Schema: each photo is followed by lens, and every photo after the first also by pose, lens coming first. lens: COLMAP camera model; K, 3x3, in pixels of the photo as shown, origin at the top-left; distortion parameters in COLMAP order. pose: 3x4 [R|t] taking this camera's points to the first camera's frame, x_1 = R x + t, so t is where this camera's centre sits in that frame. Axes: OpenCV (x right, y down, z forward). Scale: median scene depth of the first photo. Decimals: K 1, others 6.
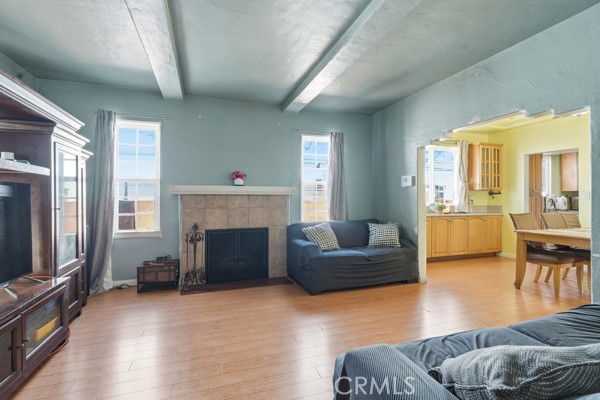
lens RADIAL K [[270.1, 0, 300.0], [0, 270.1, 200.0], [0, 0, 1]] dist [-0.022956, -0.000184]
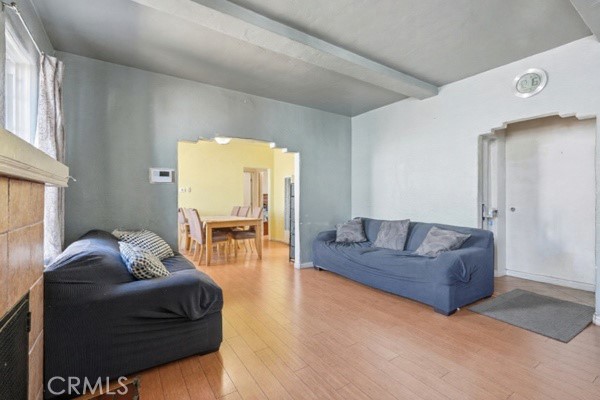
lens RADIAL K [[270.1, 0, 300.0], [0, 270.1, 200.0], [0, 0, 1]] dist [-0.022956, -0.000184]
pose [[-0.241106, 0.006398, 0.970478, -0.684001], [0.007579, 0.999960, -0.004710, 0.021116], [-0.970469, 0.006219, -0.241145, 1.072570]]
